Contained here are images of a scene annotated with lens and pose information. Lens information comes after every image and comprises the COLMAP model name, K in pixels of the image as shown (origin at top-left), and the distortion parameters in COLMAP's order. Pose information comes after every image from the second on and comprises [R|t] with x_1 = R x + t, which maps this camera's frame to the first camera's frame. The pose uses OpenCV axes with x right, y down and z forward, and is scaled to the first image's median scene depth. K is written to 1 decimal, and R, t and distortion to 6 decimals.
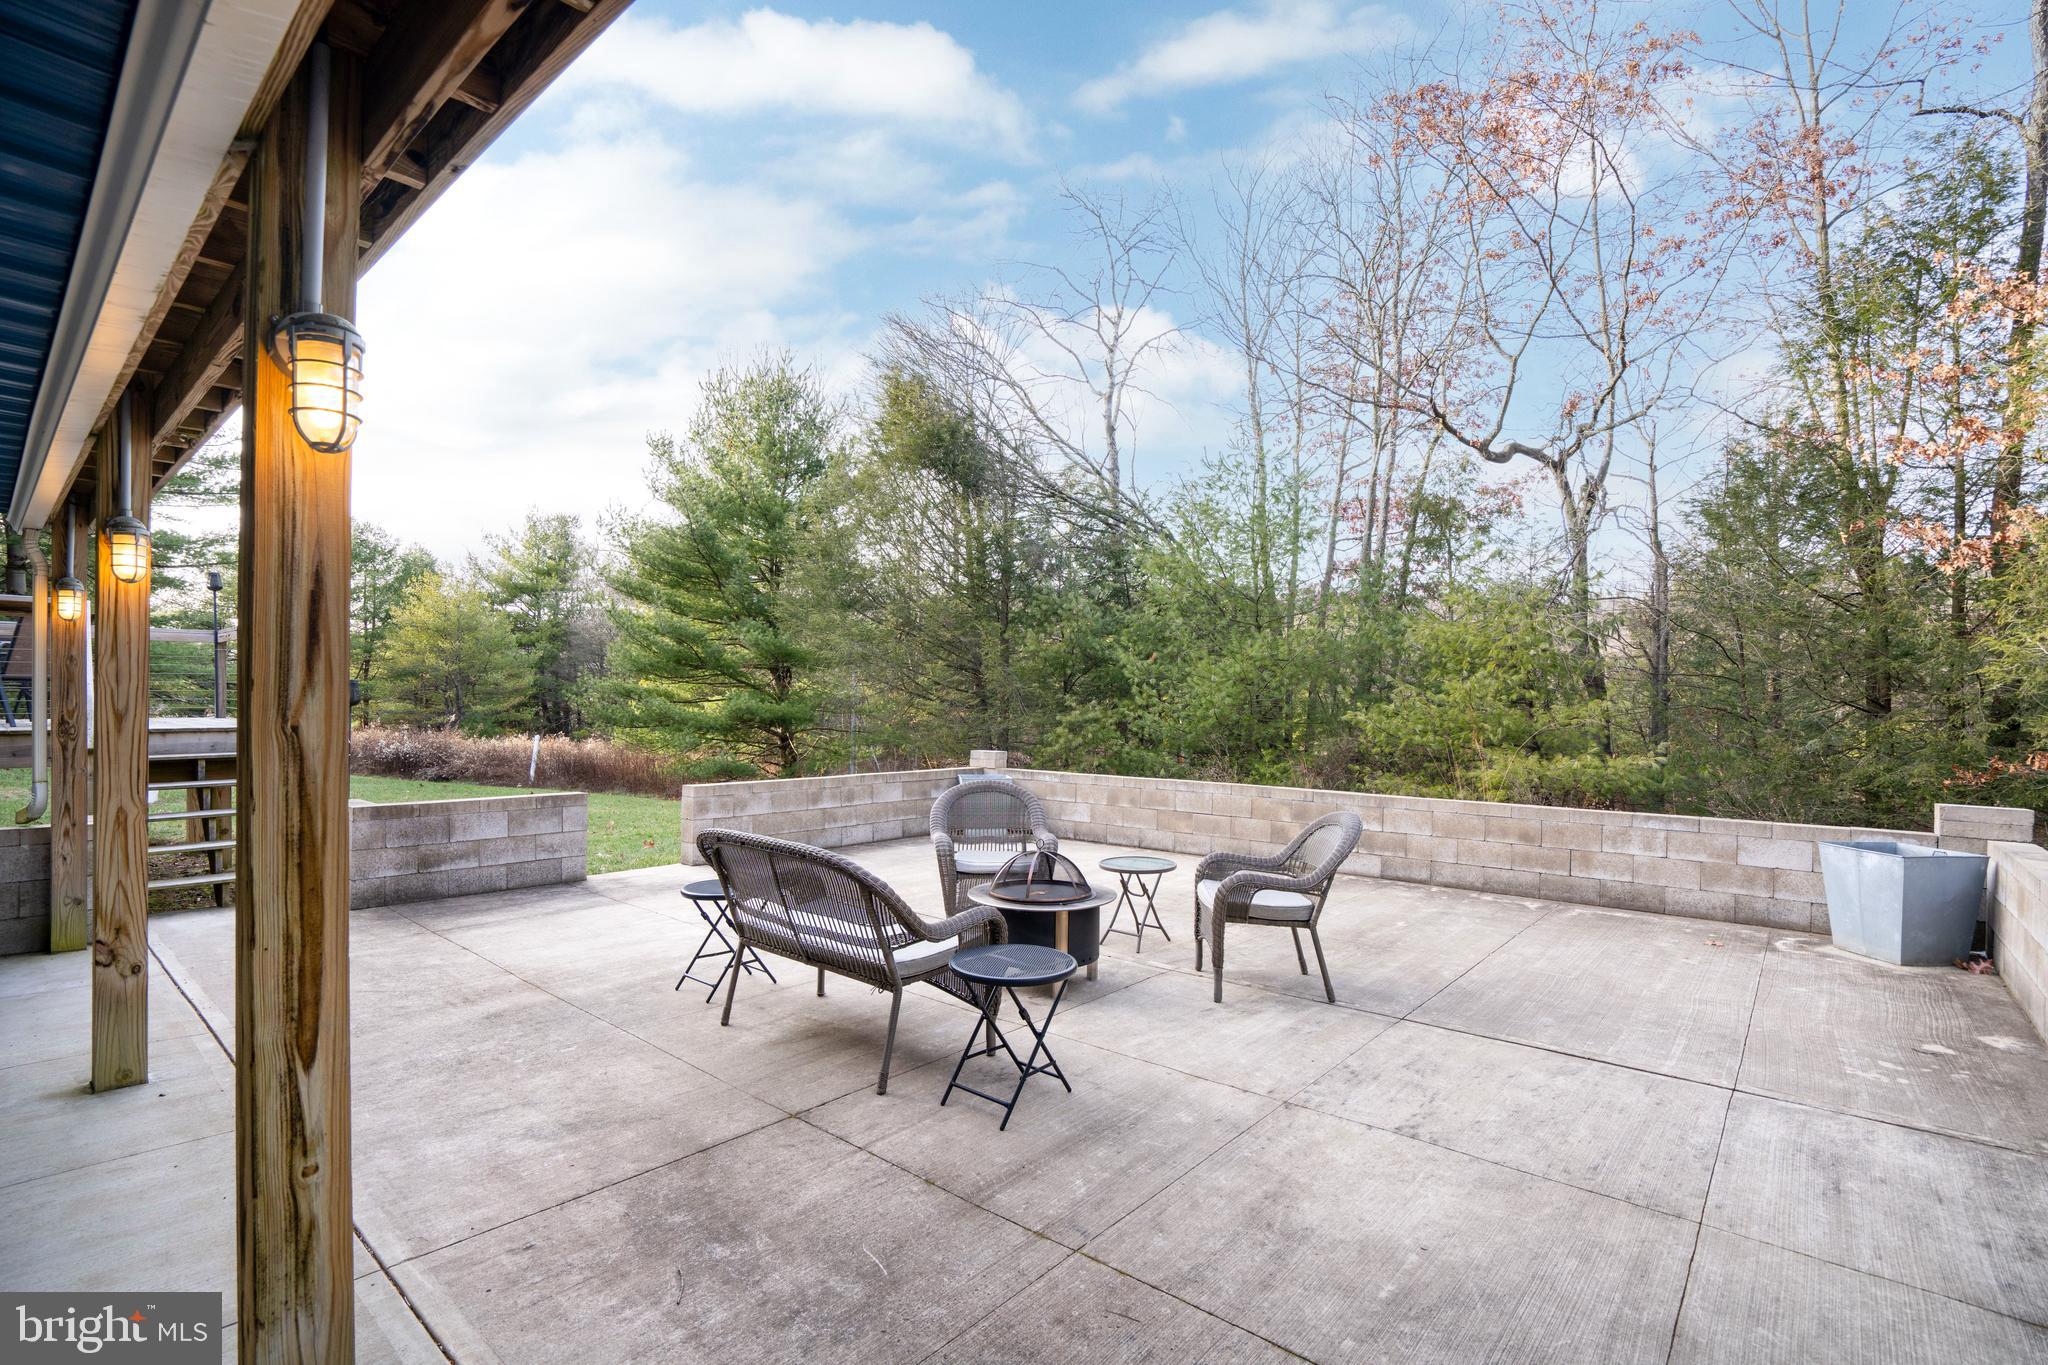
lens RADIAL K [[946.7, 0, 1020.4], [0, 946.7, 686.7], [0, 0, 1]] dist [-0.051502, 0.018528]
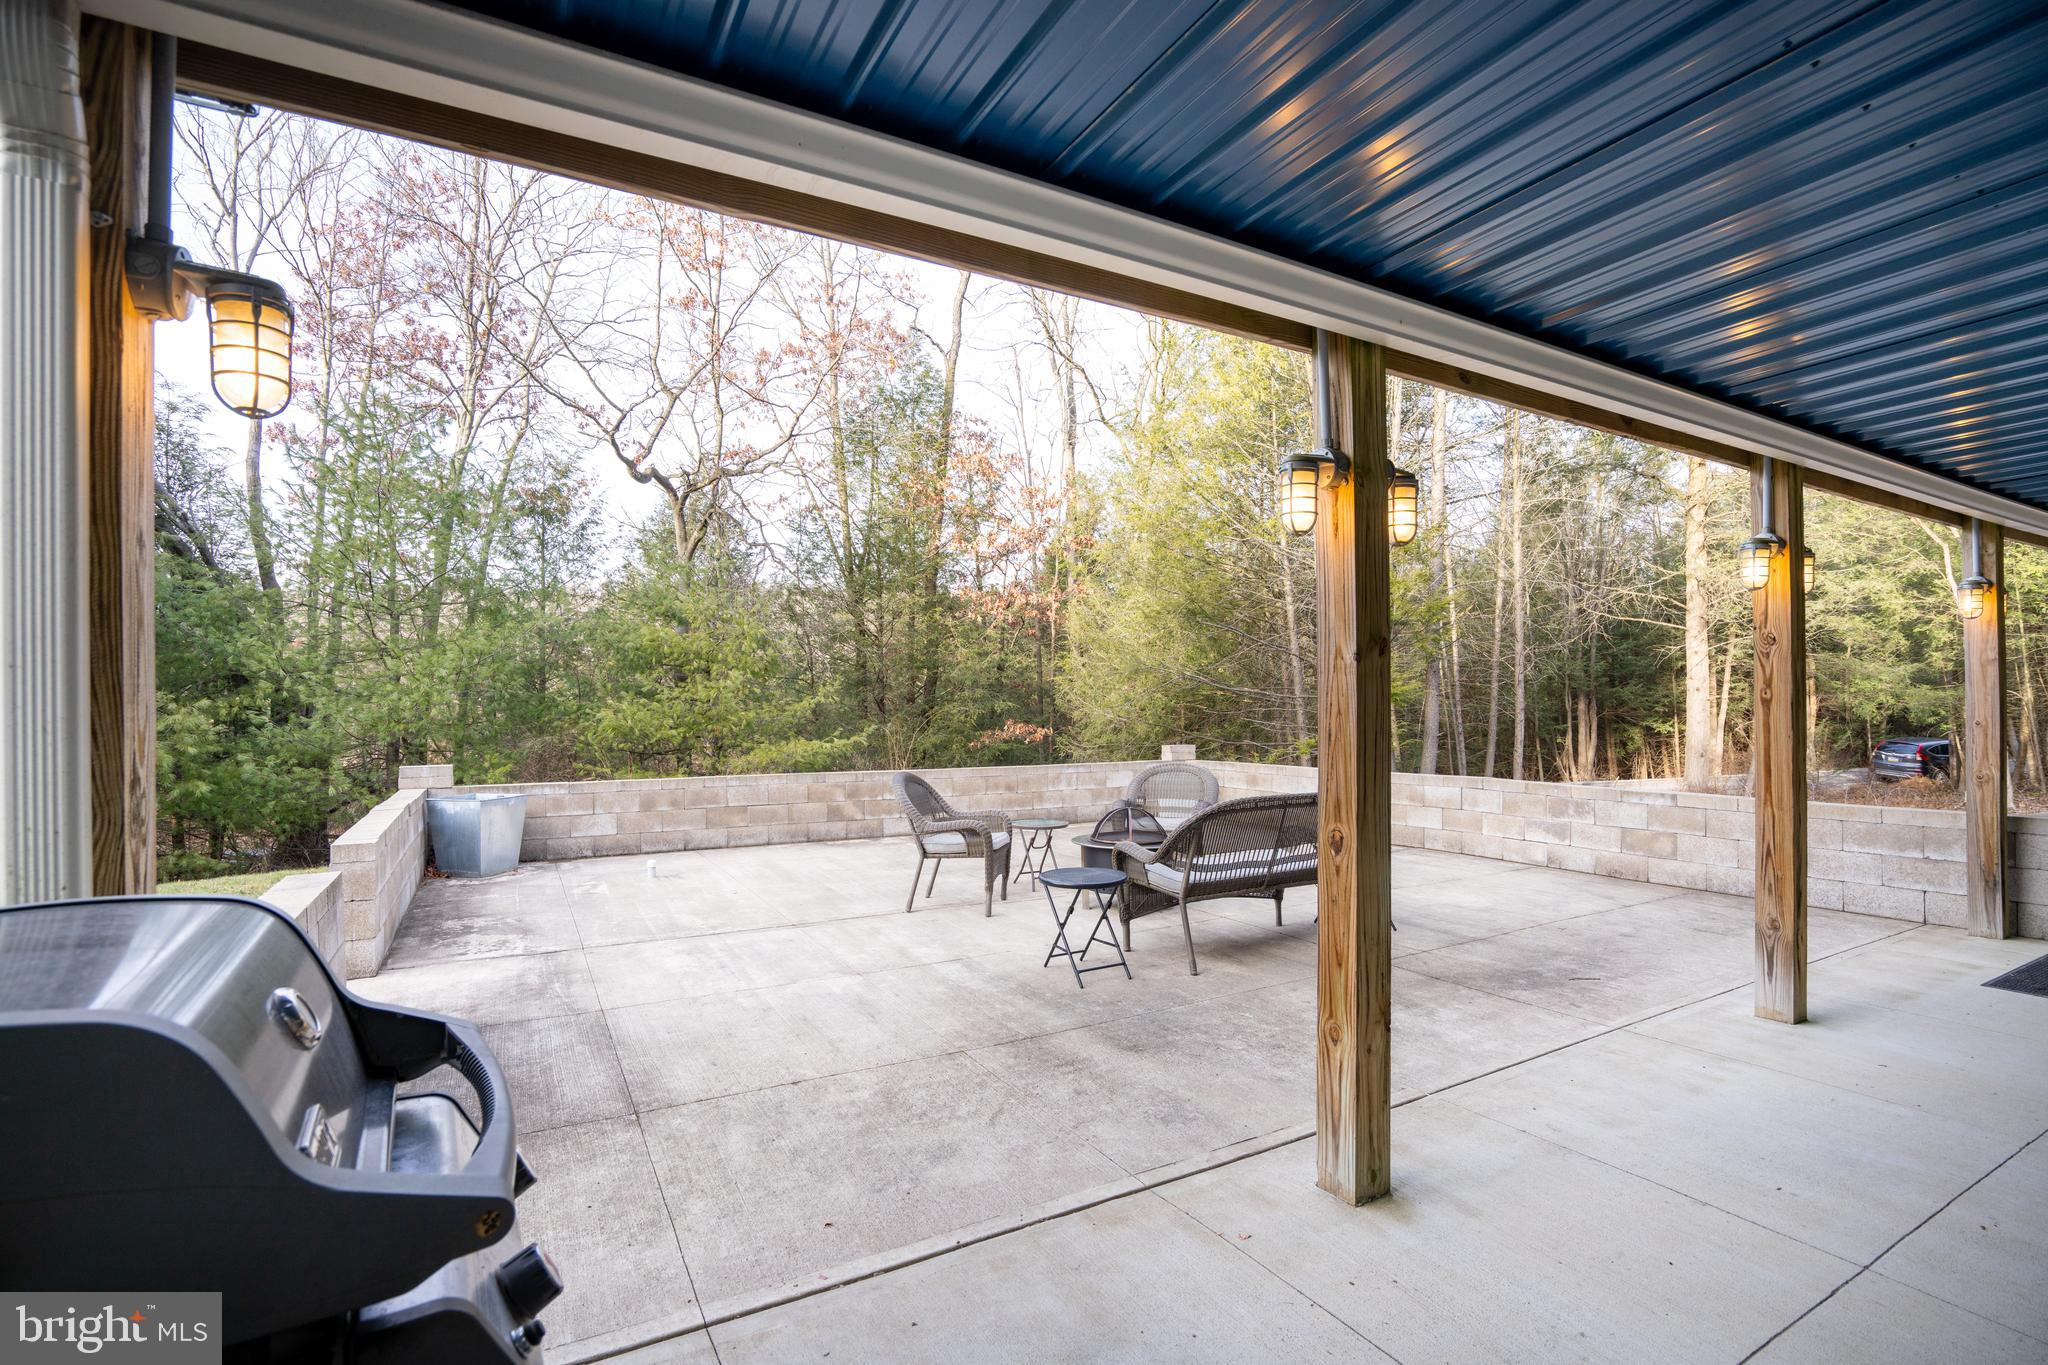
lens RADIAL K [[946.7, 0, 1014.8], [0, 946.7, 692.1], [0, 0, 1]] dist [-0.051502, 0.018528]
pose [[0.329996, 0.003403, 0.943976, -1.540132], [-0.009689, 0.999953, -0.000217, 0.014727], [-0.943932, -0.009075, 0.330014, 0.859518]]
